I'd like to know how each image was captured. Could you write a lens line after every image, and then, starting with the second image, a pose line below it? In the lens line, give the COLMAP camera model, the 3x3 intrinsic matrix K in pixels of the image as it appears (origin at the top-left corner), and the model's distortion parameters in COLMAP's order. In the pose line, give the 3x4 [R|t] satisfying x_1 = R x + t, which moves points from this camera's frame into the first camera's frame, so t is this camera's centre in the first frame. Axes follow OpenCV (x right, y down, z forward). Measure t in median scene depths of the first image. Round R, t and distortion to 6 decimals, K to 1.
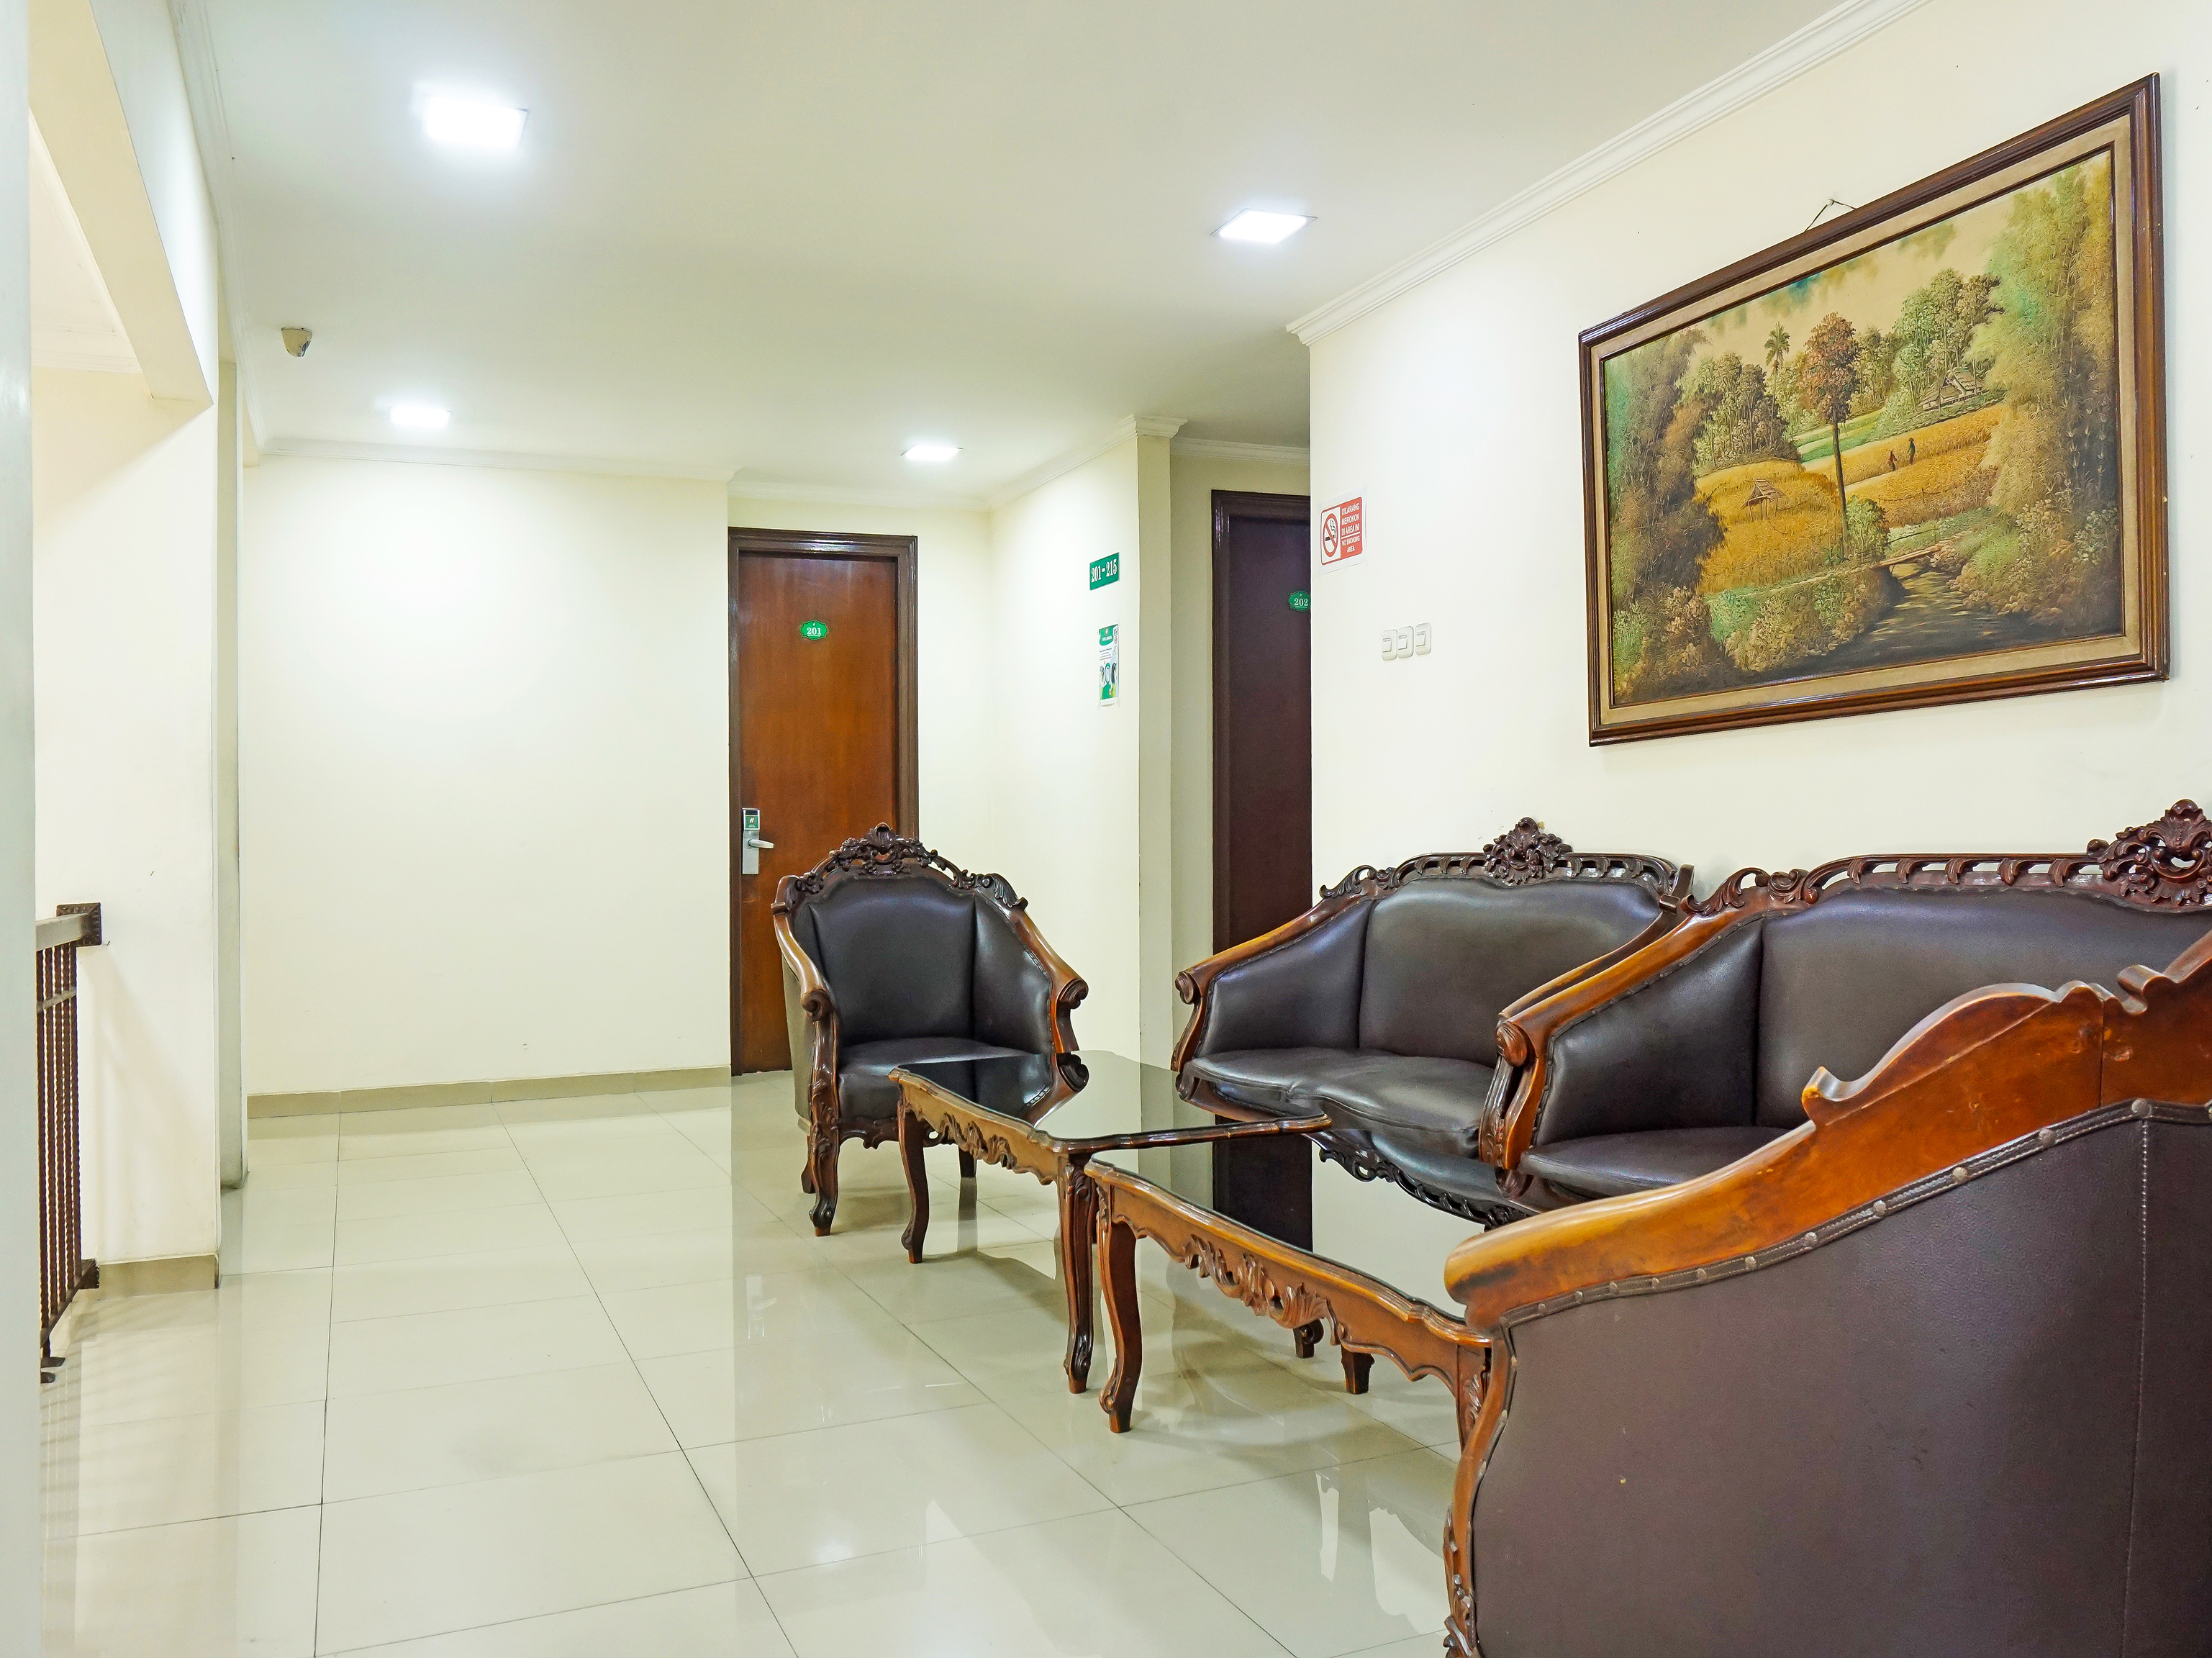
lens RADIAL K [[1797.3, 0, 1106.0], [0, 1797.3, 829.0], [0, 0, 1]] dist [-0.003772, -0.001520]
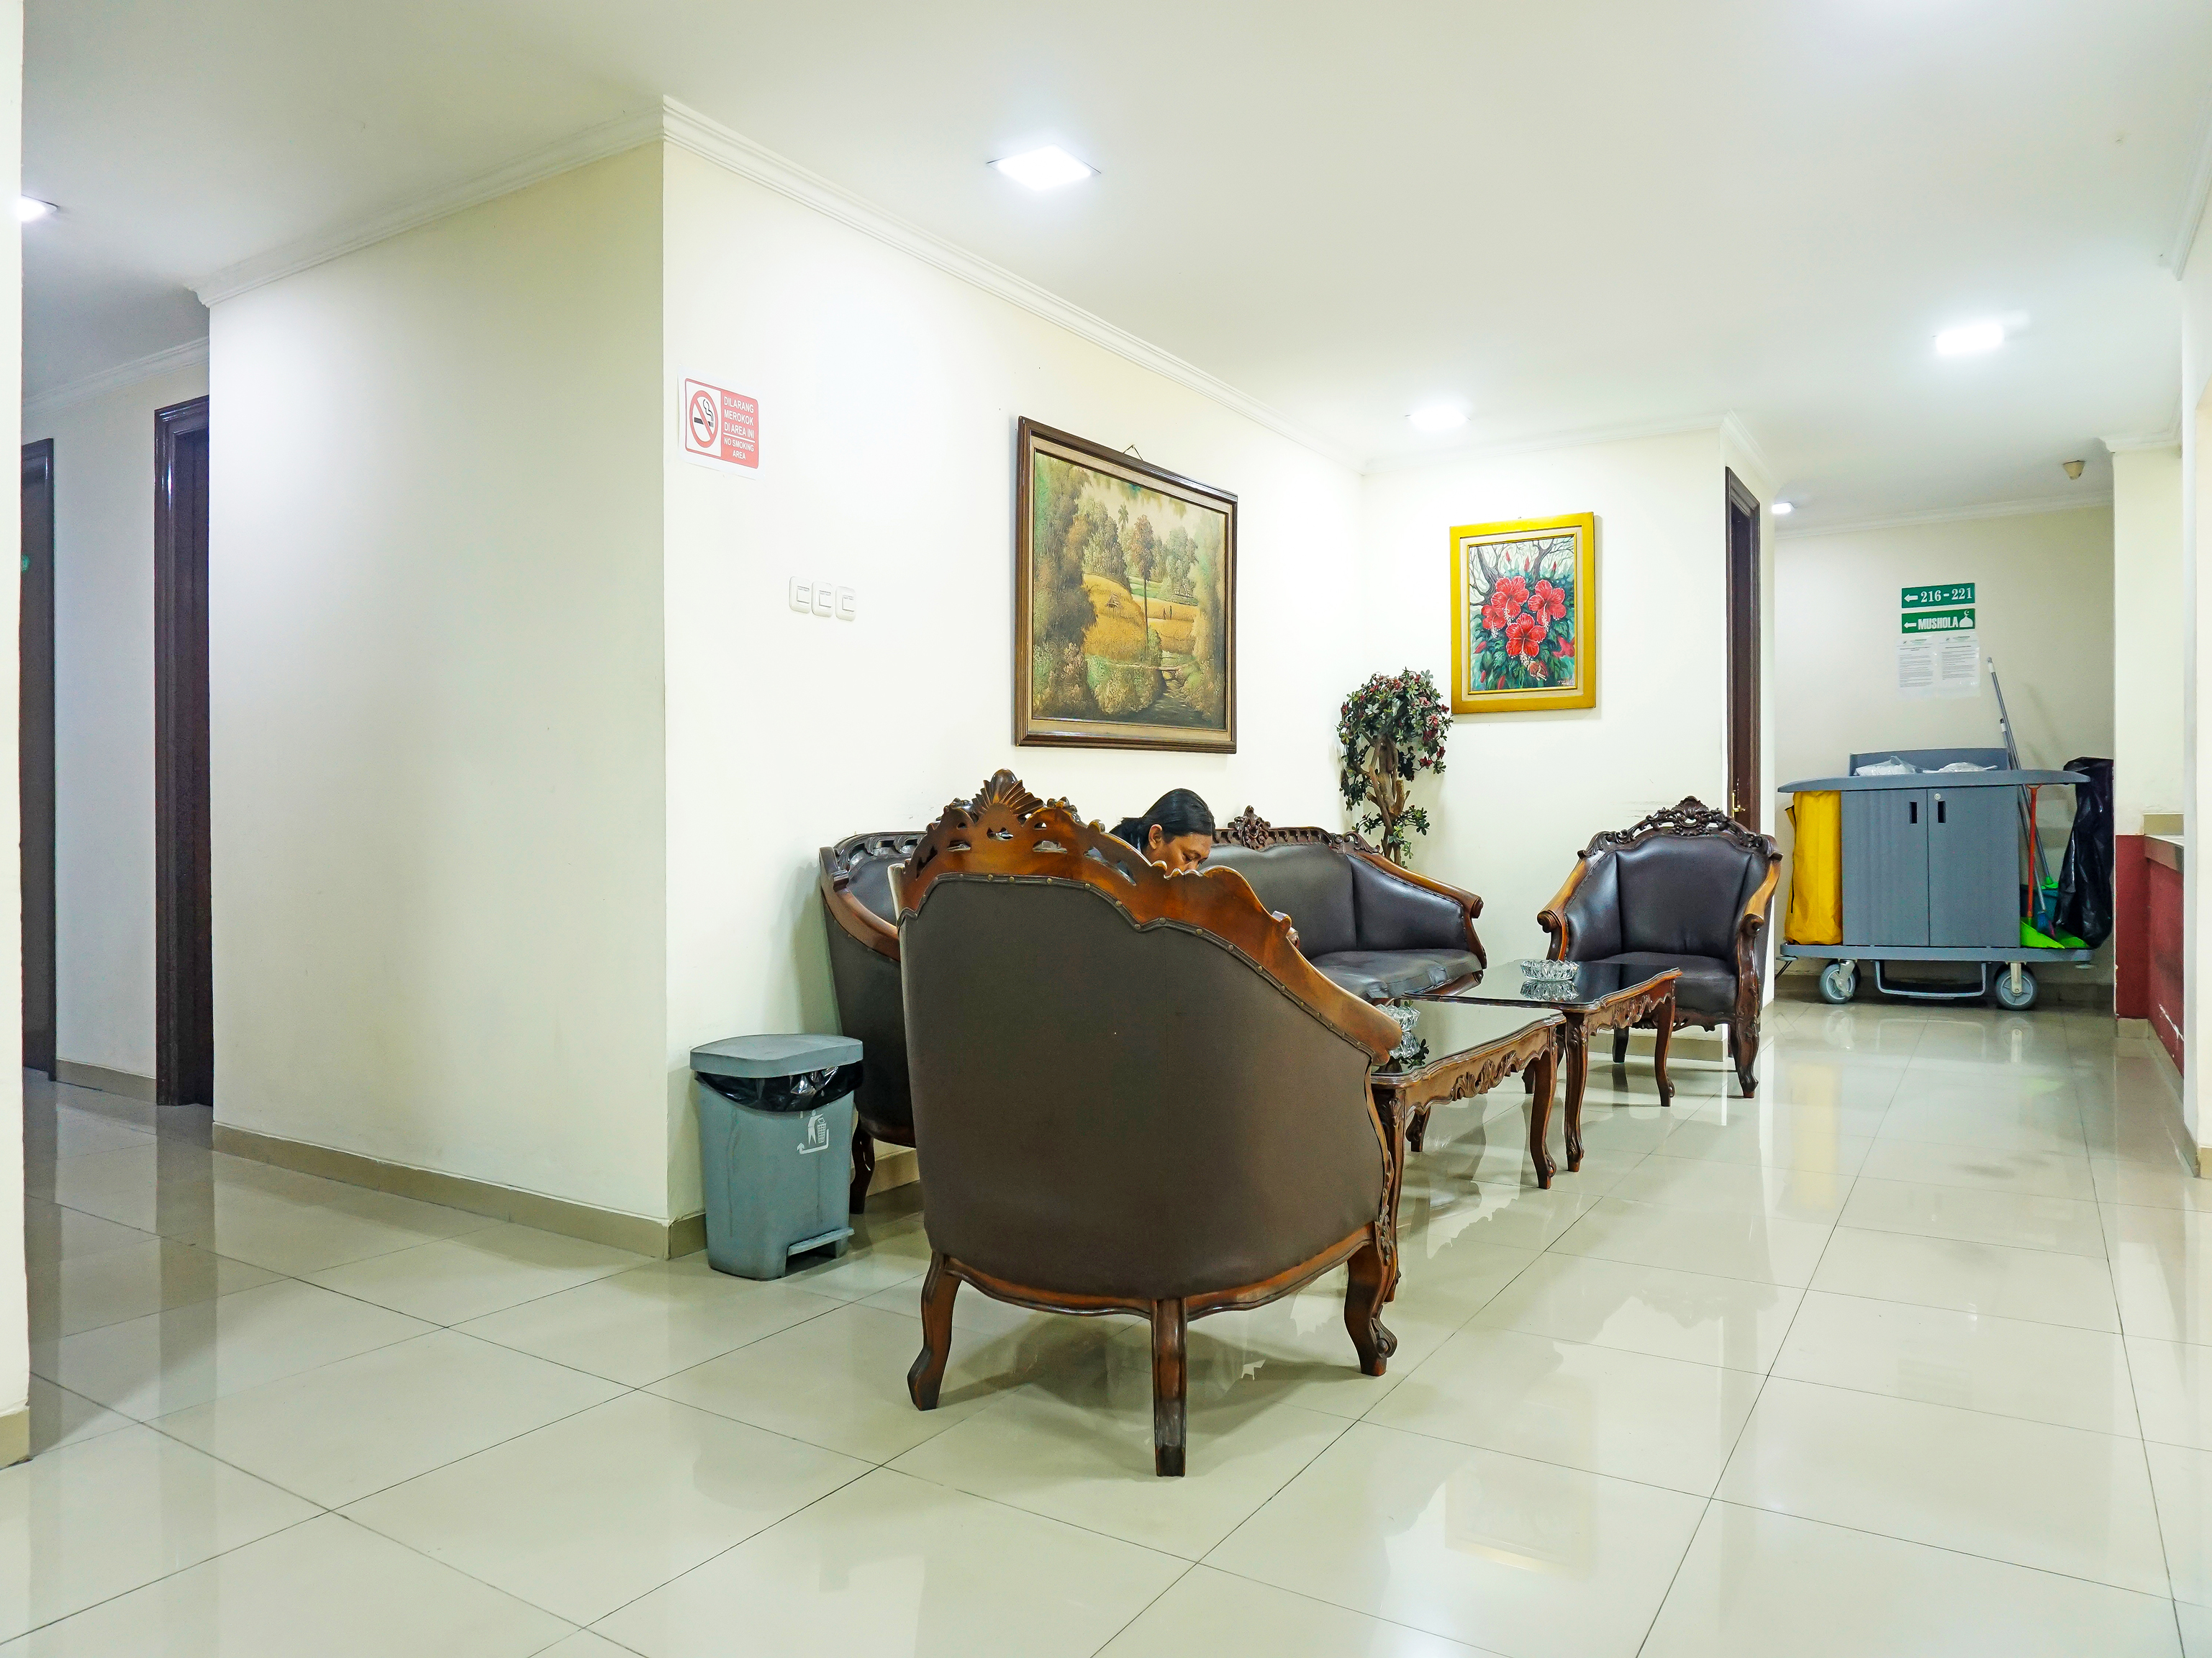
lens RADIAL K [[1521.0, 0, 1106.0], [0, 1521.0, 829.0], [0, 0, 1]] dist [-0.057220, 0.045161]
pose [[-0.582181, 0.004688, 0.813046, -0.723879], [-0.001135, 0.999978, -0.006578, 0.022085], [-0.813059, -0.004752, -0.582162, 1.800376]]
